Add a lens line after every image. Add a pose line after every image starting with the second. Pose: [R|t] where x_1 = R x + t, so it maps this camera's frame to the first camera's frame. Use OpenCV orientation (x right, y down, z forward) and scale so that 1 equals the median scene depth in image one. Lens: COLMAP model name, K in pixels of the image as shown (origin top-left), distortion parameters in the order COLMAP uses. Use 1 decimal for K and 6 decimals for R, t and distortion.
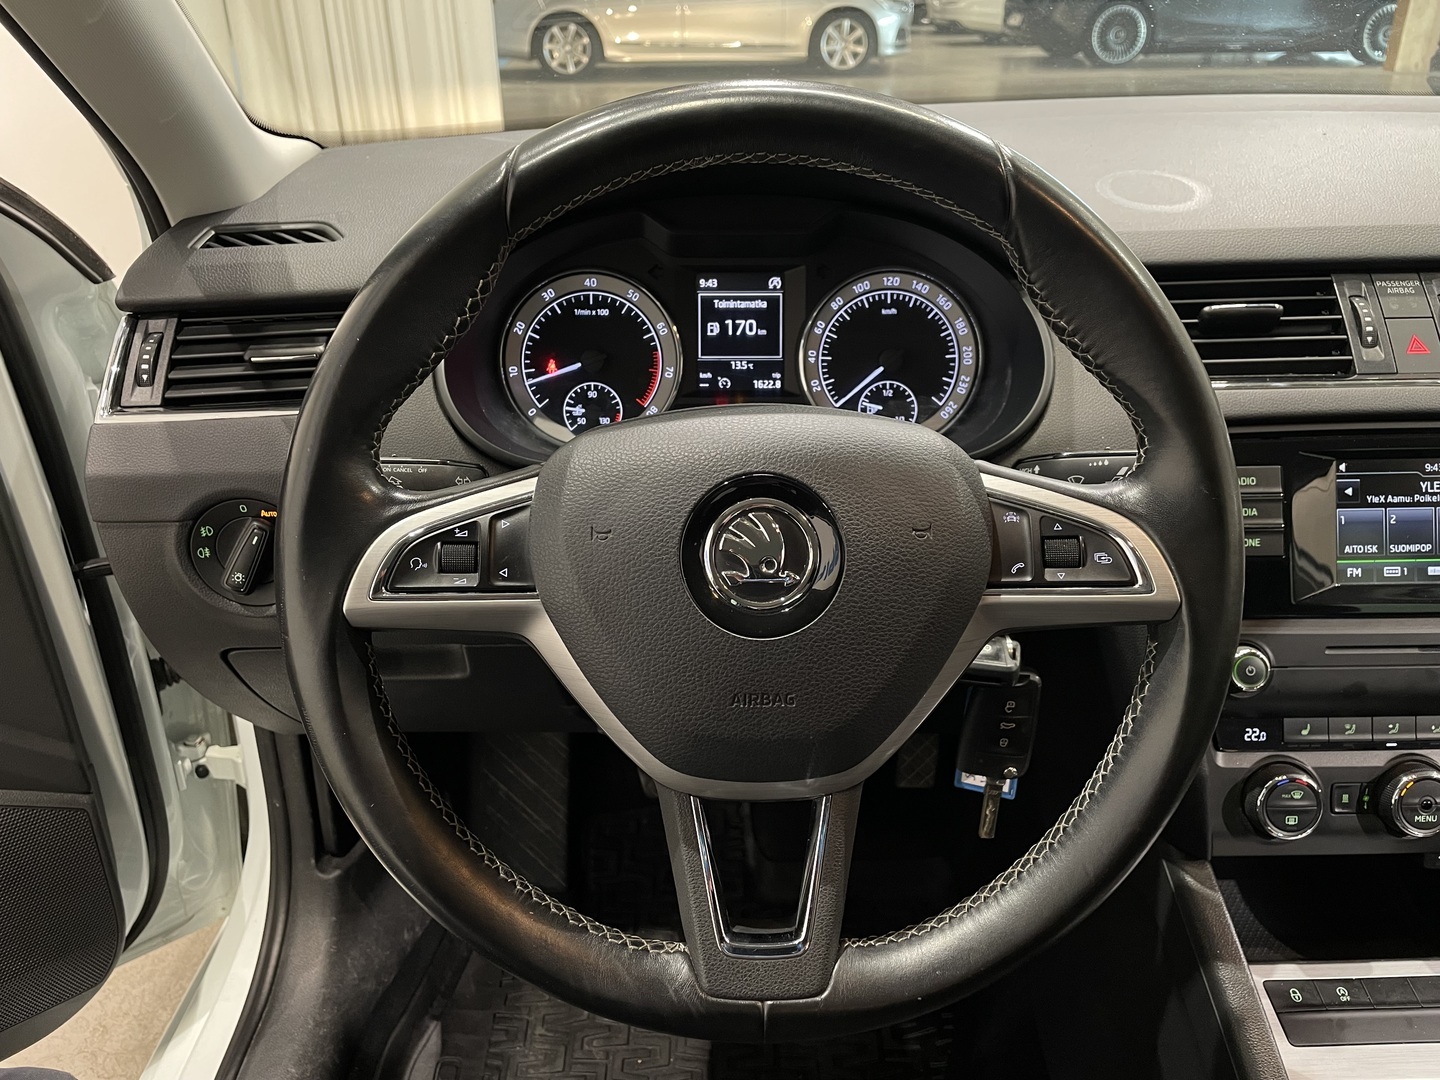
lens RADIAL K [[1077.9, 0, 722.1], [0, 1077.9, 533.4], [0, 0, 1]] dist [0.081403, -0.115482]
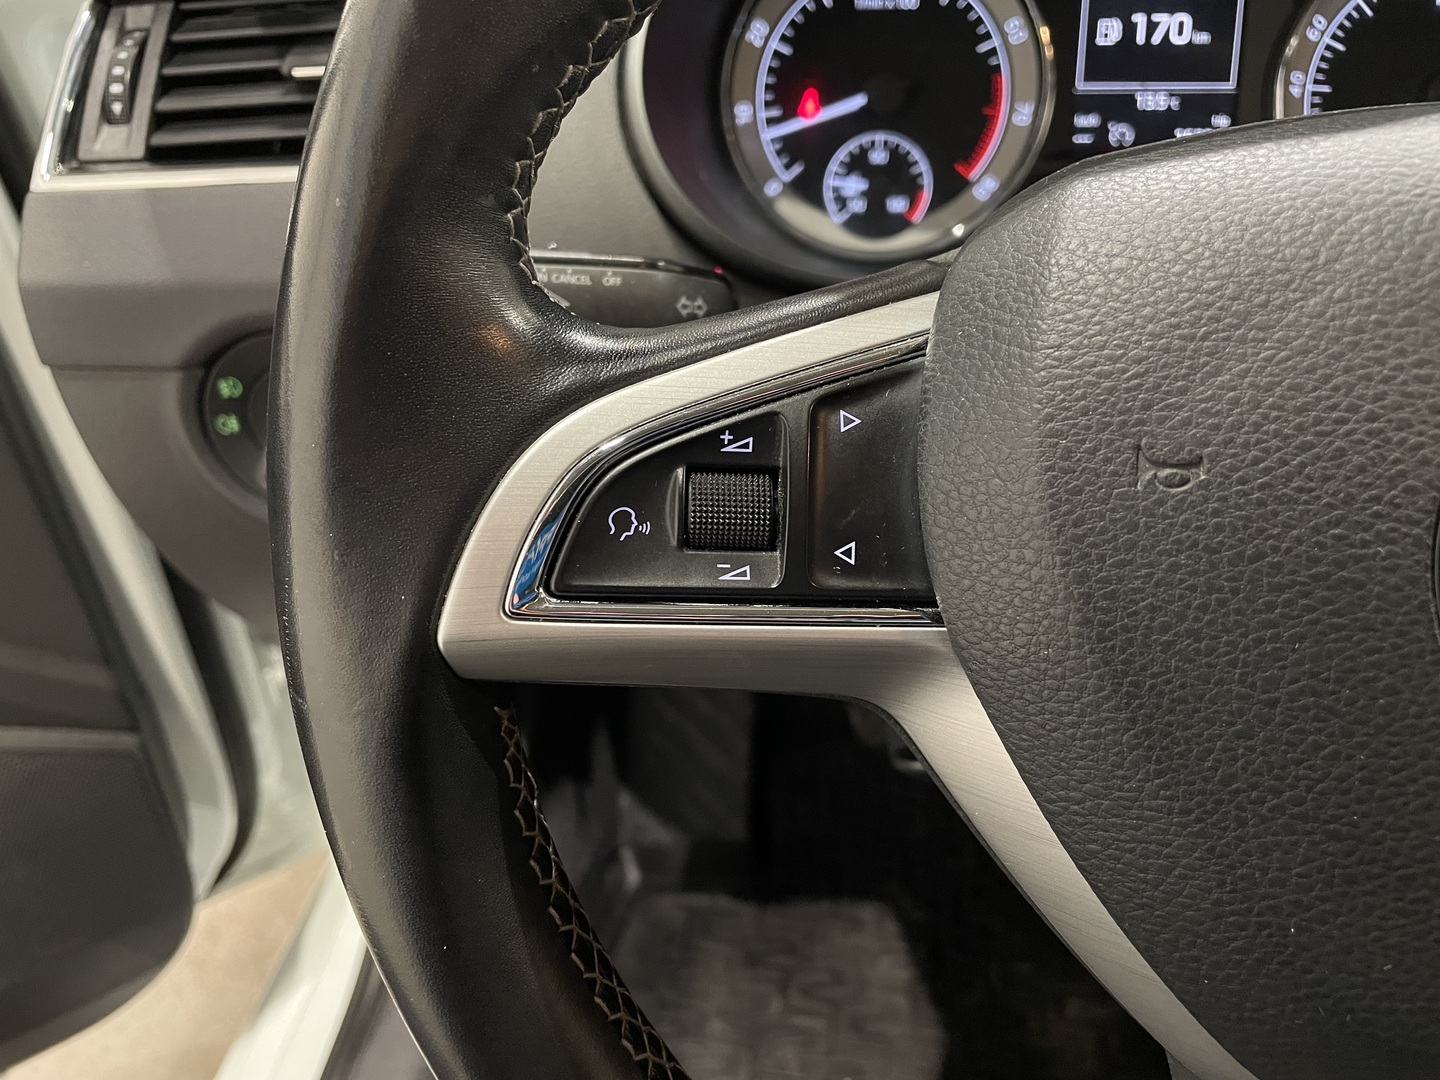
lens RADIAL K [[1098.0, 0, 717.4], [0, 1098.0, 530.3], [0, 0, 1]] dist [0.067765, -0.114549]
pose [[0.992093, 0.043313, -0.117791, -0.128131], [-0.026014, 0.989146, 0.144612, -0.016300], [0.122776, -0.140404, 0.982452, 0.393345]]
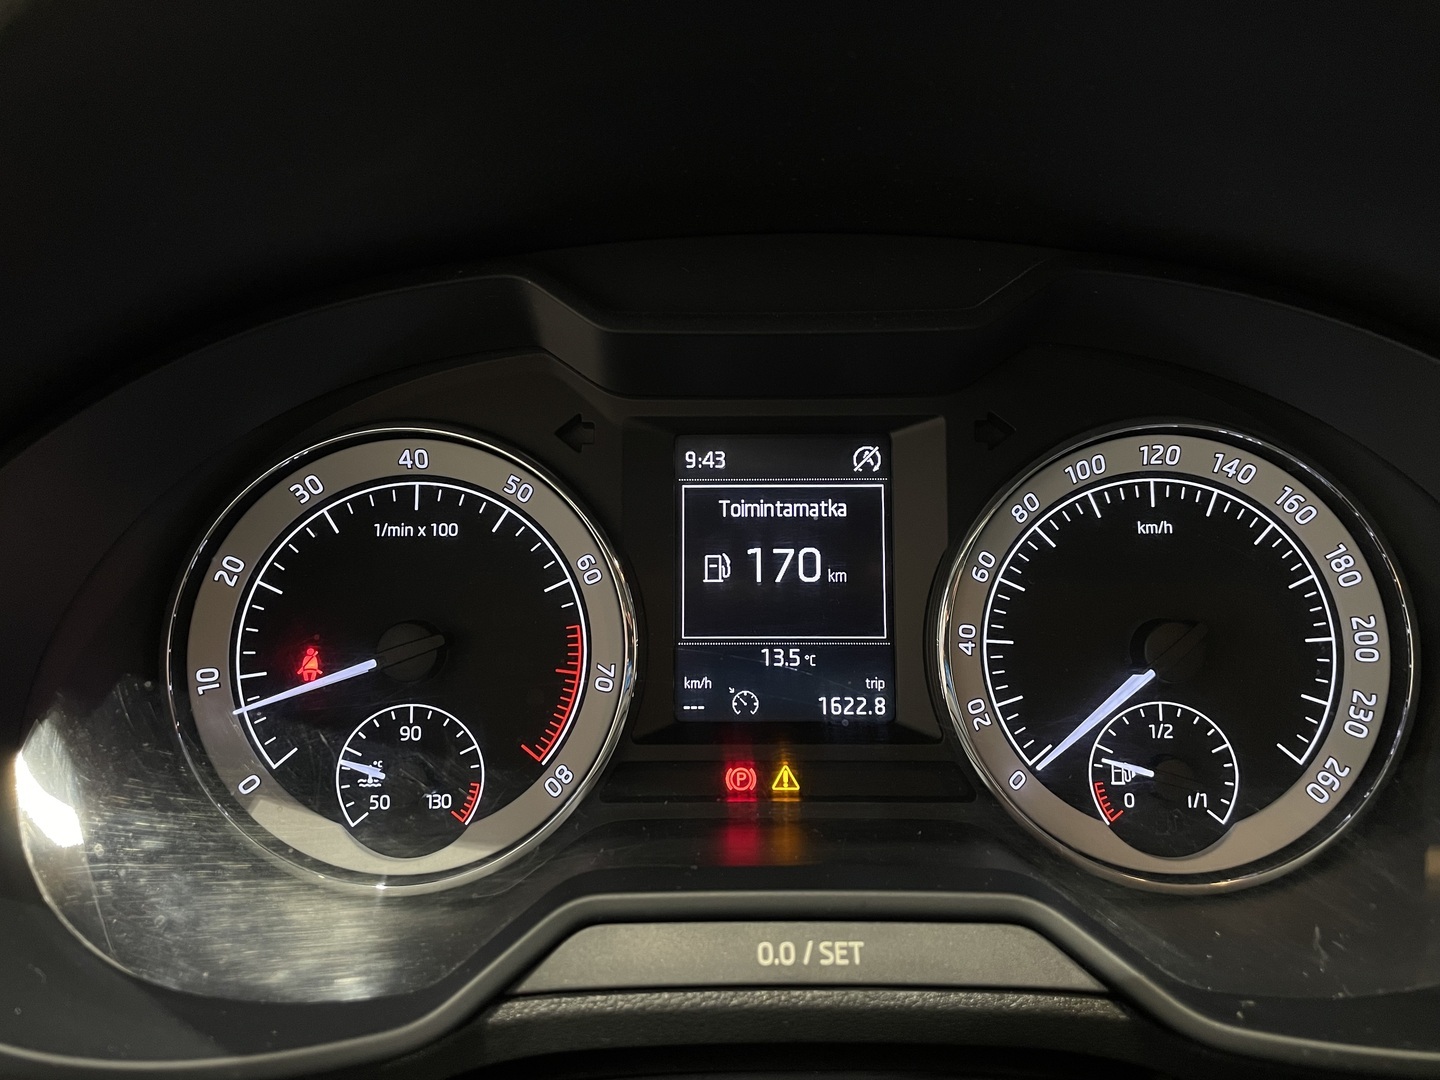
lens RADIAL K [[1098.0, 0, 717.4], [0, 1098.0, 530.3], [0, 0, 1]] dist [0.067765, -0.114549]
pose [[0.999973, -0.000711, -0.007301, -0.005025], [-0.000389, 0.988755, -0.149544, -0.142674], [0.007326, 0.149542, 0.988728, 0.593851]]
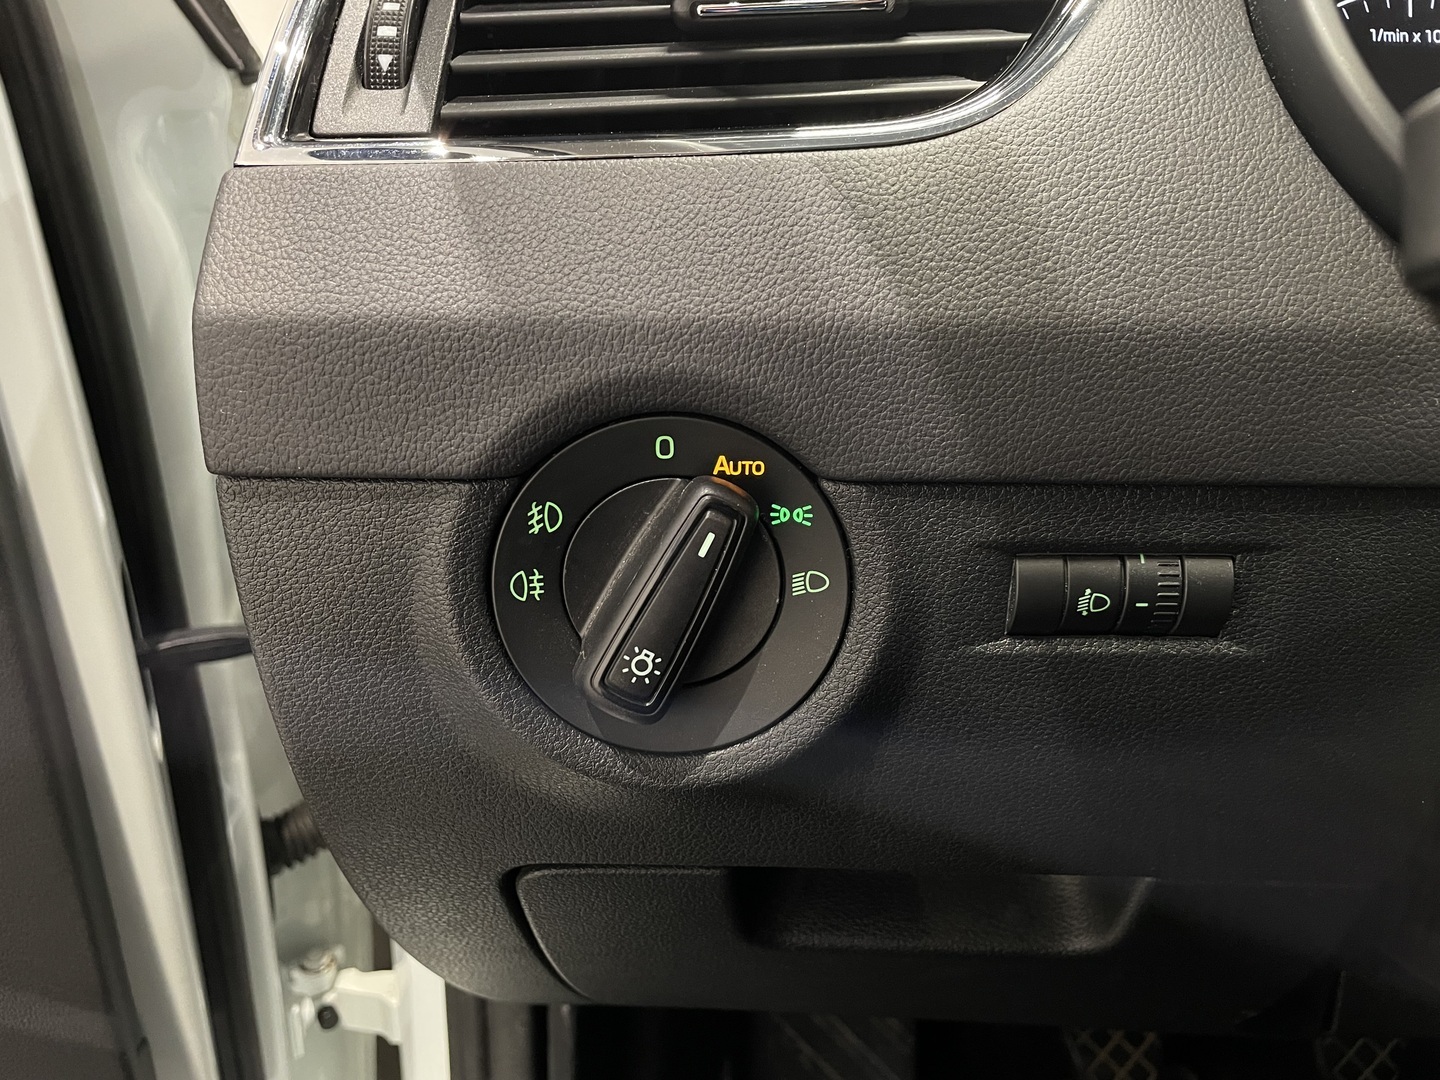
lens RADIAL K [[1098.0, 0, 717.4], [0, 1098.0, 530.3], [0, 0, 1]] dist [0.067765, -0.114549]
pose [[0.997797, 0.020069, -0.063238, -0.350623], [-0.026687, 0.994050, -0.105607, 0.030439], [0.060742, 0.107062, 0.992395, 0.595745]]
